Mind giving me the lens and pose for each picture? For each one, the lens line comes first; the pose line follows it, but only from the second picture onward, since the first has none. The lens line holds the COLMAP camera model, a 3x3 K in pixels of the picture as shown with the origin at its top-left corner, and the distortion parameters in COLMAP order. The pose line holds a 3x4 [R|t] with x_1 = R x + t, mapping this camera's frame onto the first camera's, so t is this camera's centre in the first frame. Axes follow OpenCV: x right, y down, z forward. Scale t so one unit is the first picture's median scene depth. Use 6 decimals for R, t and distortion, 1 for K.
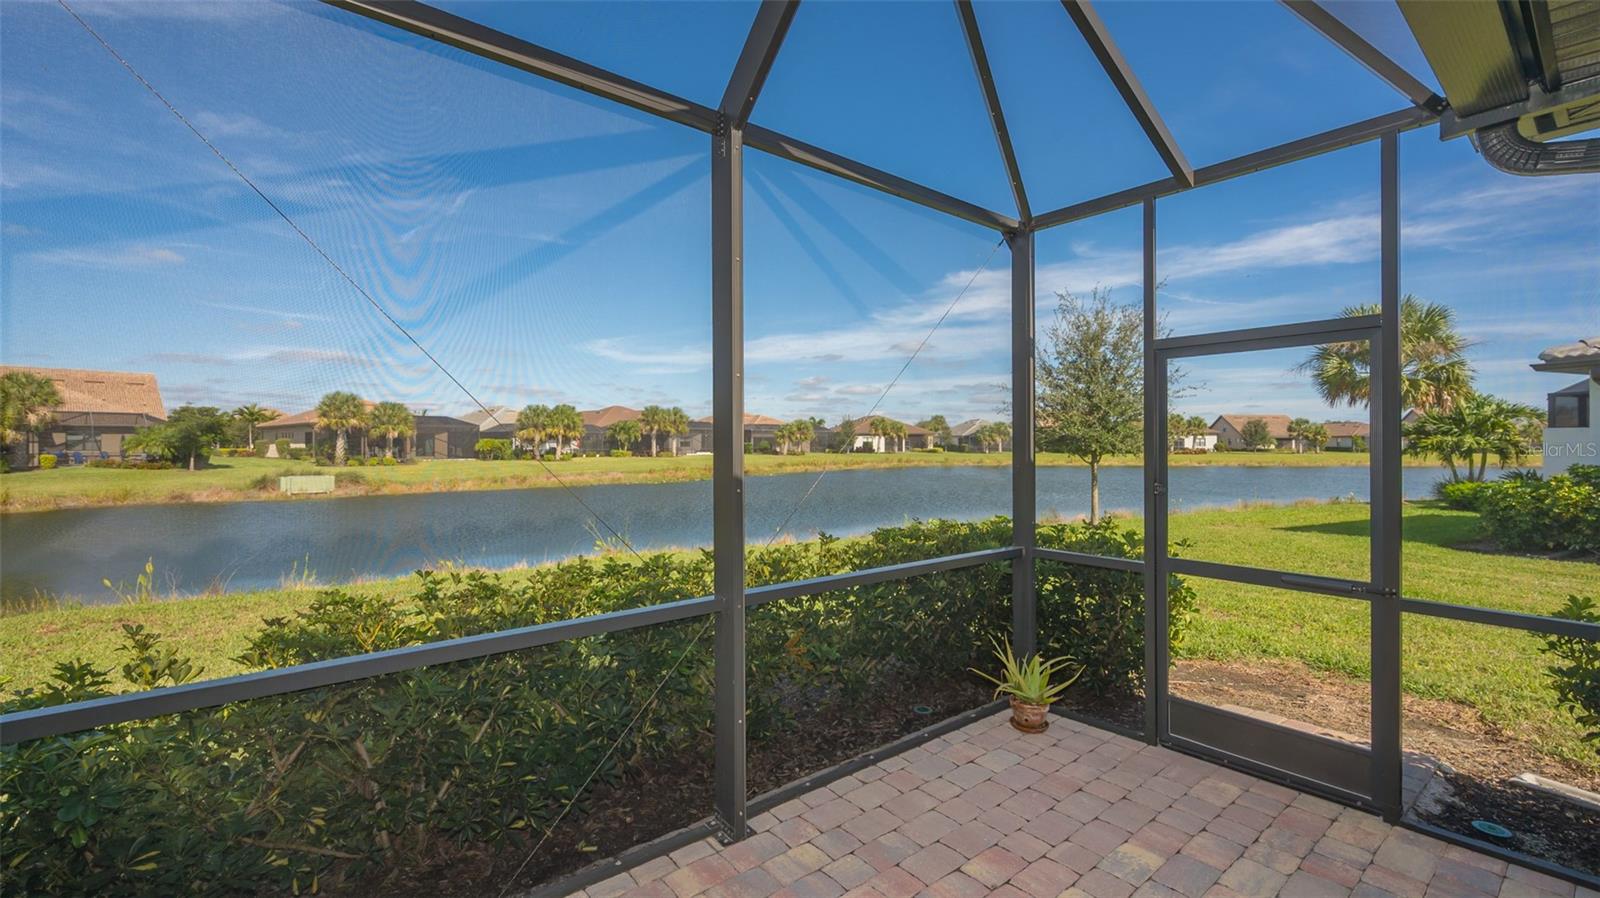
lens RADIAL K [[692.8, 0, 825.7], [0, 692.8, 444.4], [0, 0, 1]] dist [-0.000818, -0.000159]
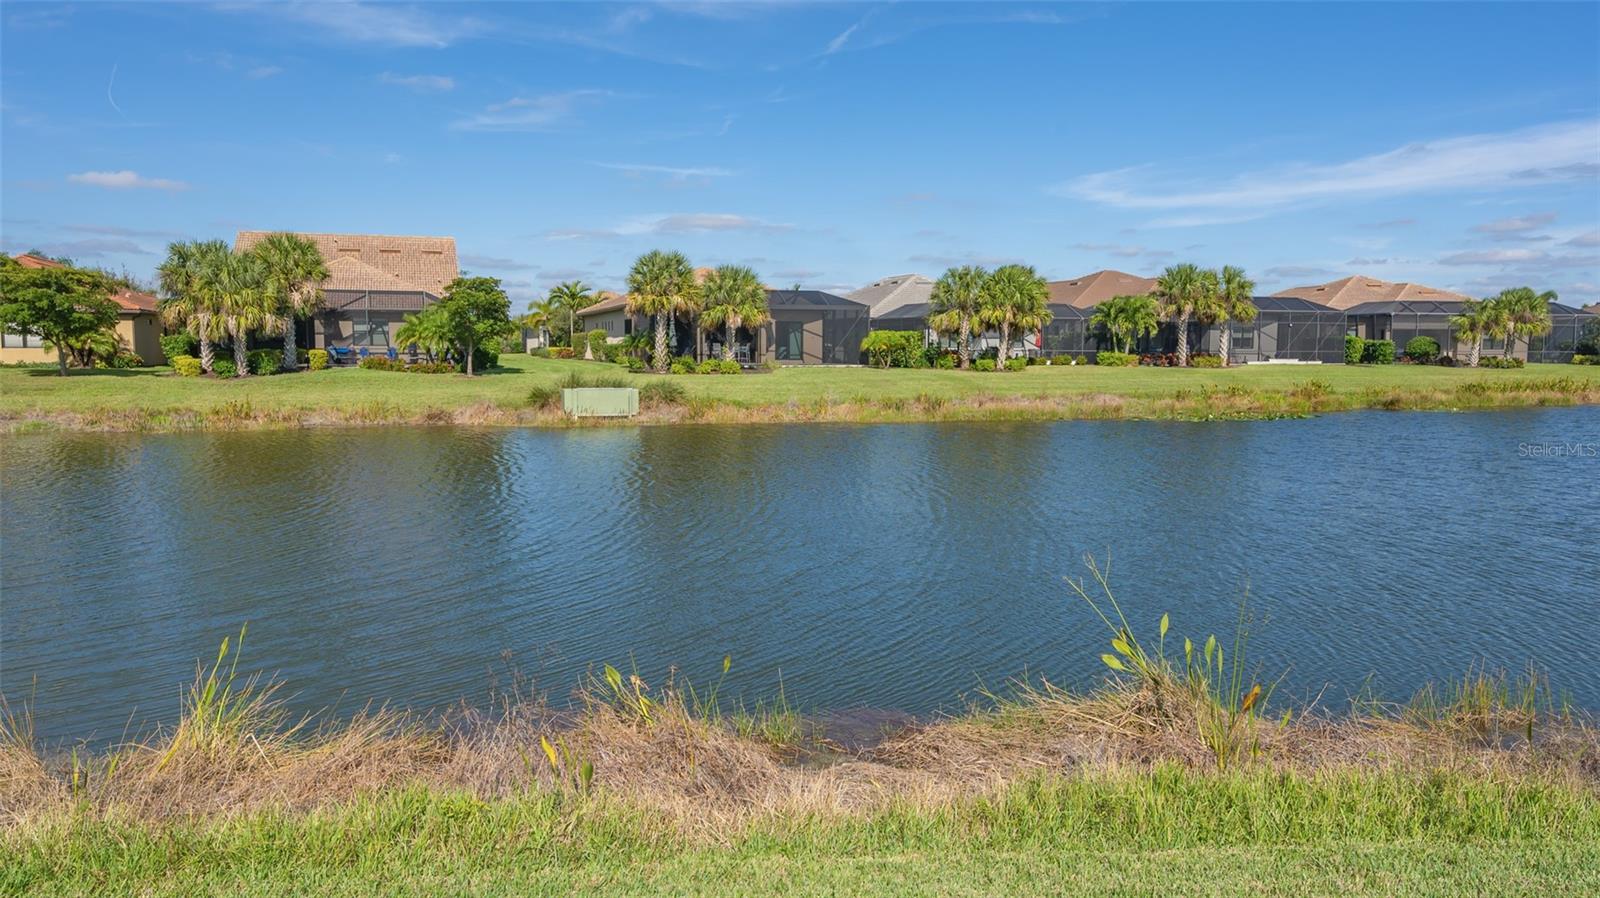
lens RADIAL K [[1228.1, 0, 727.6], [0, 1228.1, 447.6], [0, 0, 1]] dist [-0.012649, -0.003386]
pose [[0.831467, 0.049860, -0.553333, -0.044475], [-0.003605, 0.996428, 0.084371, 0.004705], [0.555563, -0.068157, 0.828676, 0.120654]]
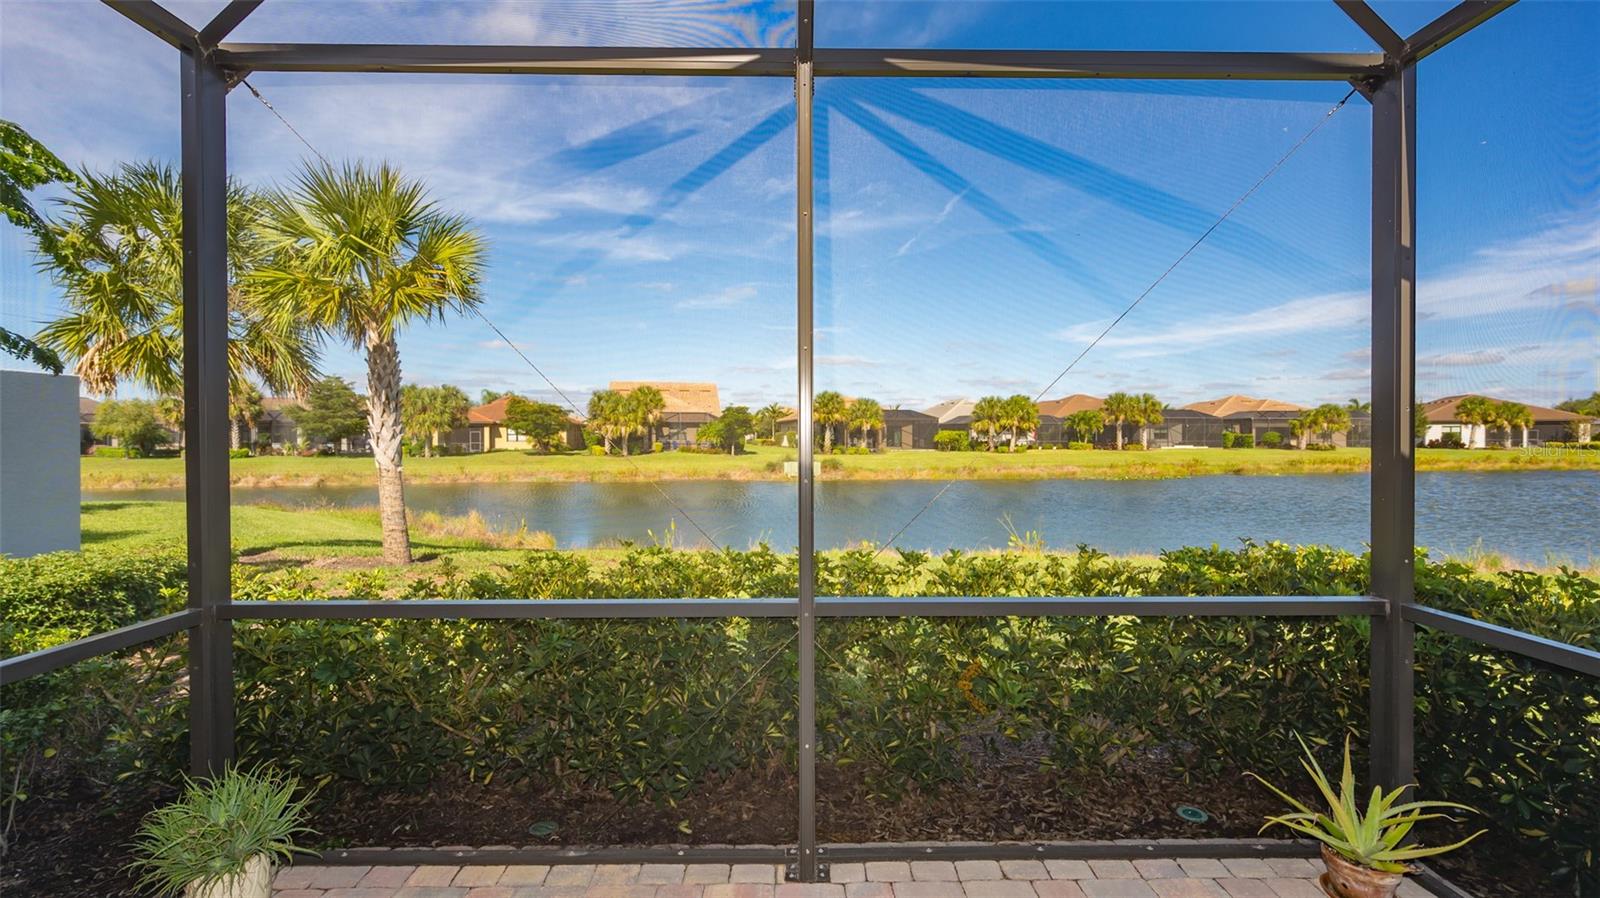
lens RADIAL K [[719.7, 0, 776.5], [0, 719.7, 445.4], [0, 0, 1]] dist [-0.000876, -0.000311]
pose [[0.767395, 0.009276, -0.641107, 0.013046], [-0.001022, 0.999912, 0.013245, 0.000330], [0.641174, -0.009509, 0.767337, 0.008817]]
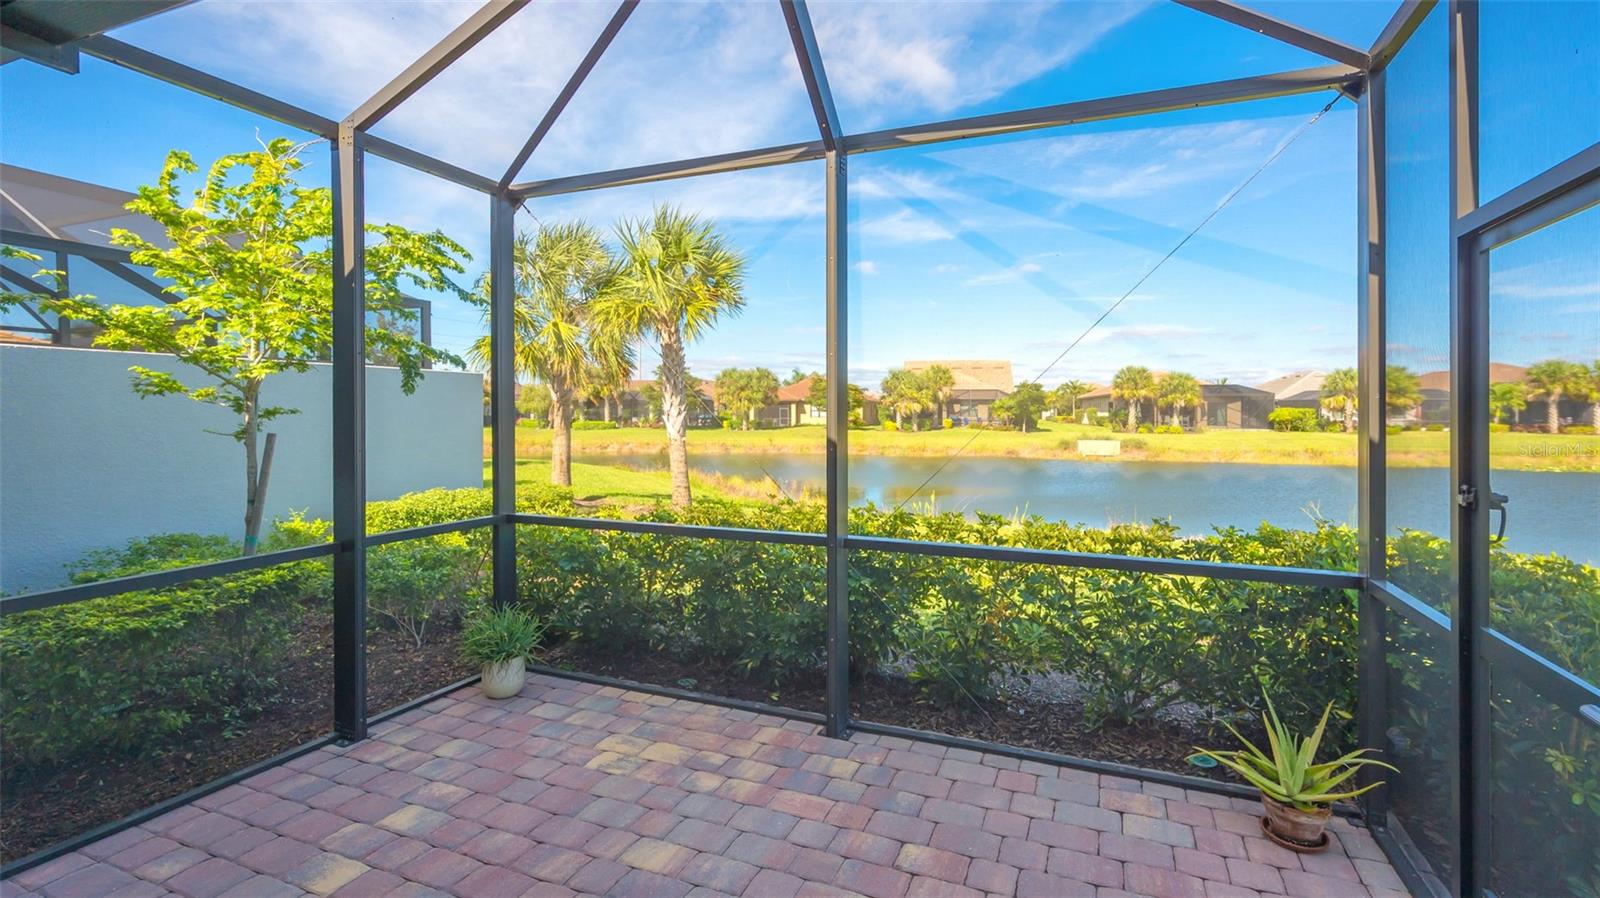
lens RADIAL K [[701.5, 0, 795.7], [0, 701.5, 420.1], [0, 0, 1]] dist [0.000303, -0.000428]
pose [[0.467541, 0.013006, -0.883876, 0.028515], [-0.004669, 0.999914, 0.012244, 0.000041], [0.883959, -0.001598, 0.467561, 0.011423]]
